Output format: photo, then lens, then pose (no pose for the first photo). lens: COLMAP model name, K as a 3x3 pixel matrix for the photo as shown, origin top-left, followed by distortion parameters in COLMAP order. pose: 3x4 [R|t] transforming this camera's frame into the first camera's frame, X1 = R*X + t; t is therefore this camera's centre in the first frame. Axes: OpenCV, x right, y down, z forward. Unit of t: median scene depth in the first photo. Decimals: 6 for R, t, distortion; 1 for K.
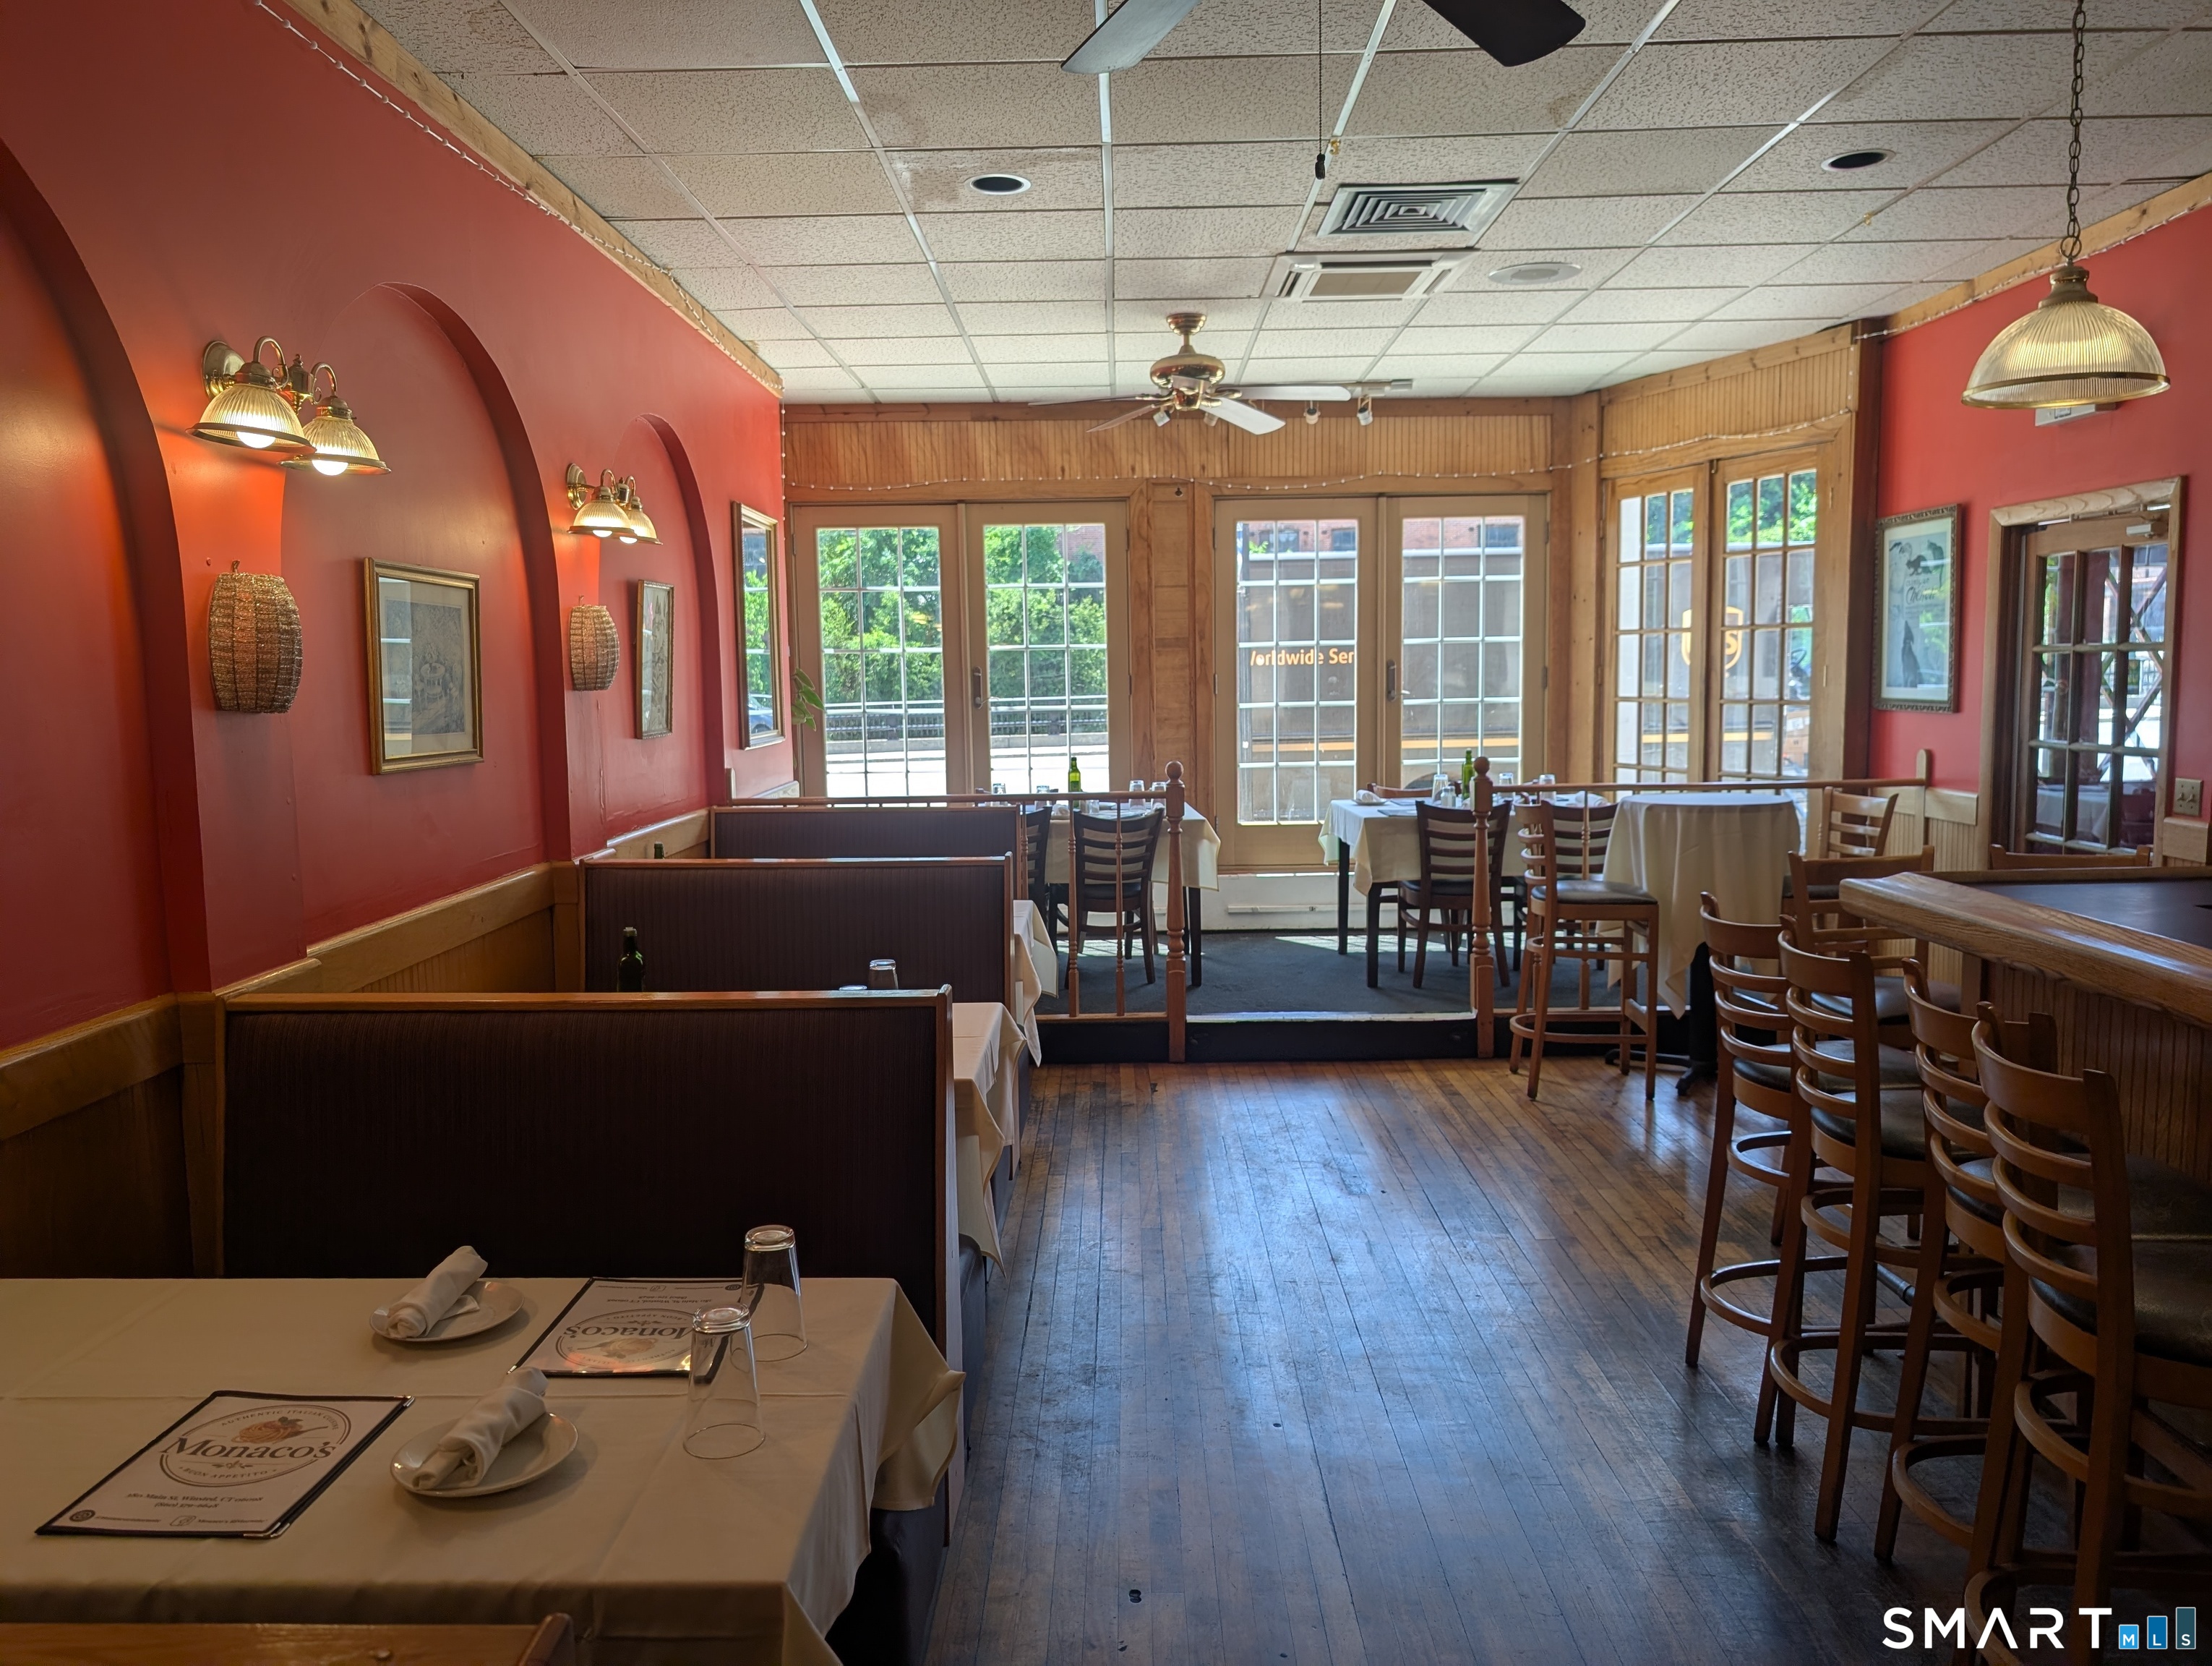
lens RADIAL K [[1588.6, 0, 1119.7], [0, 1588.6, 829.0], [0, 0, 1]] dist [0.053553, -0.072775]
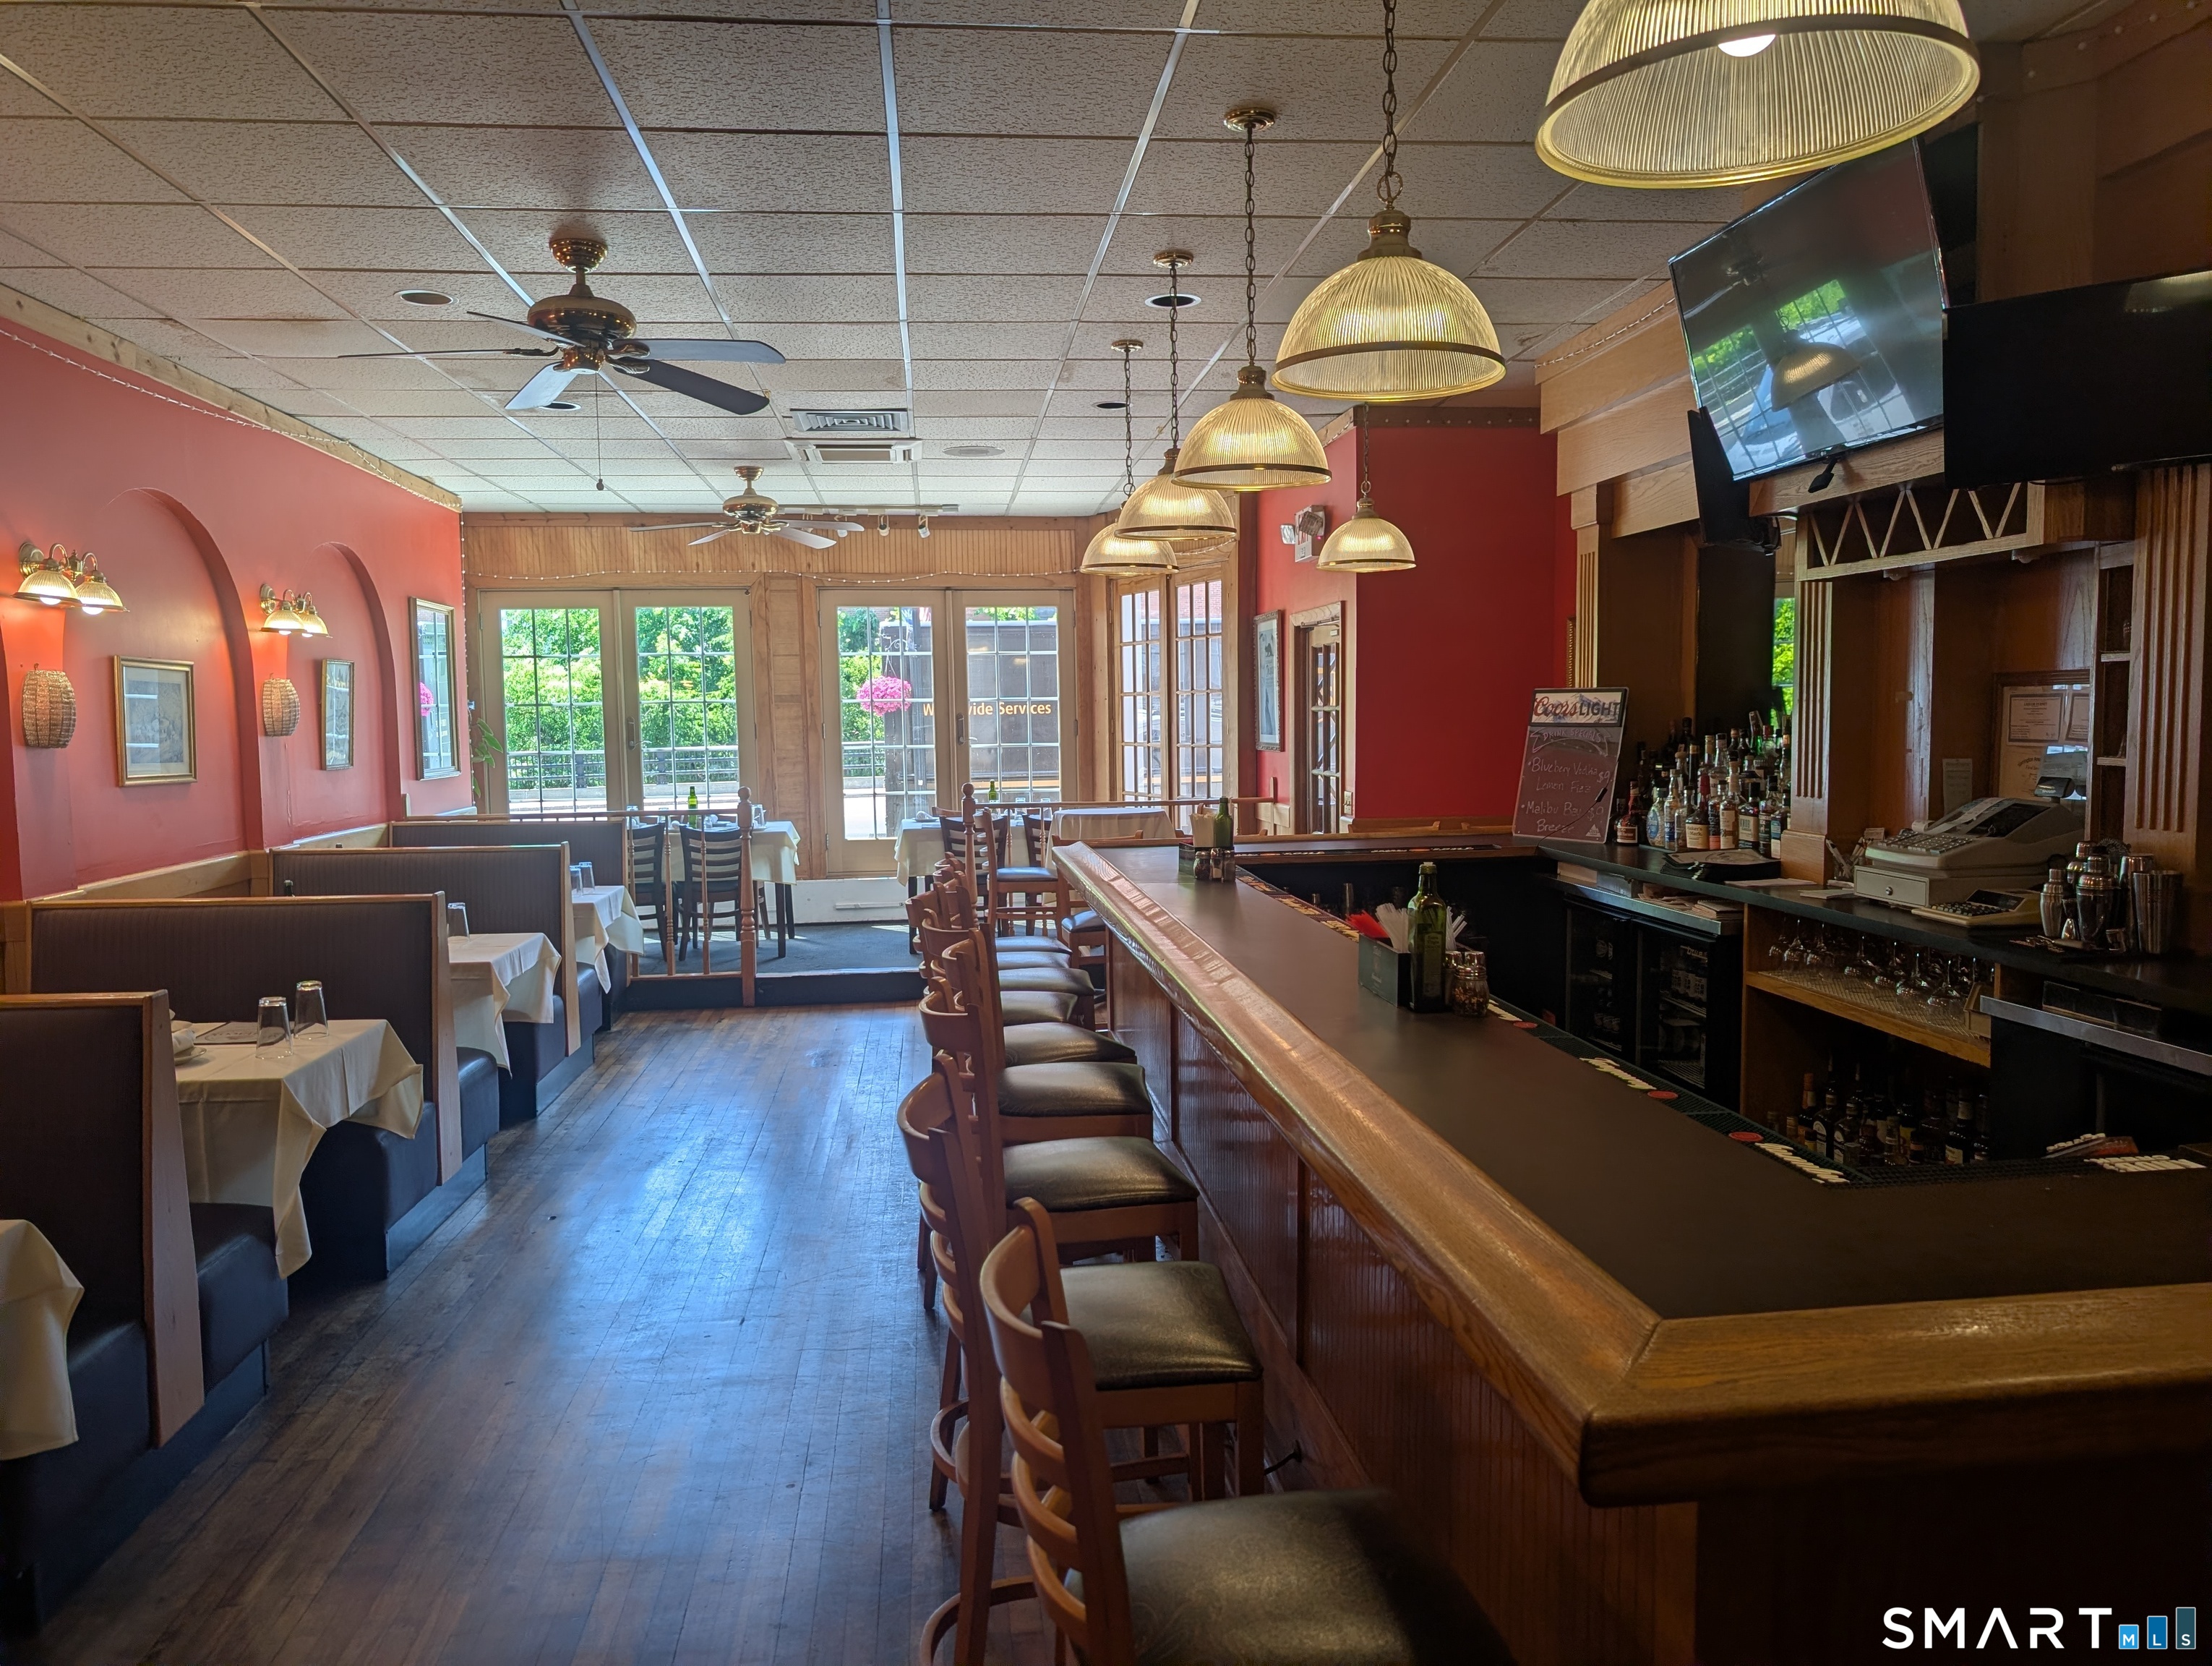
lens RADIAL K [[1556.1, 0, 1107.6], [0, 1556.1, 840.4], [0, 0, 1]] dist [0.005362, -0.000611]
pose [[0.992565, -0.007868, 0.121457, 0.164052], [0.010338, 0.999752, -0.019722, 0.029879], [-0.121272, 0.020831, 0.992401, -0.336980]]
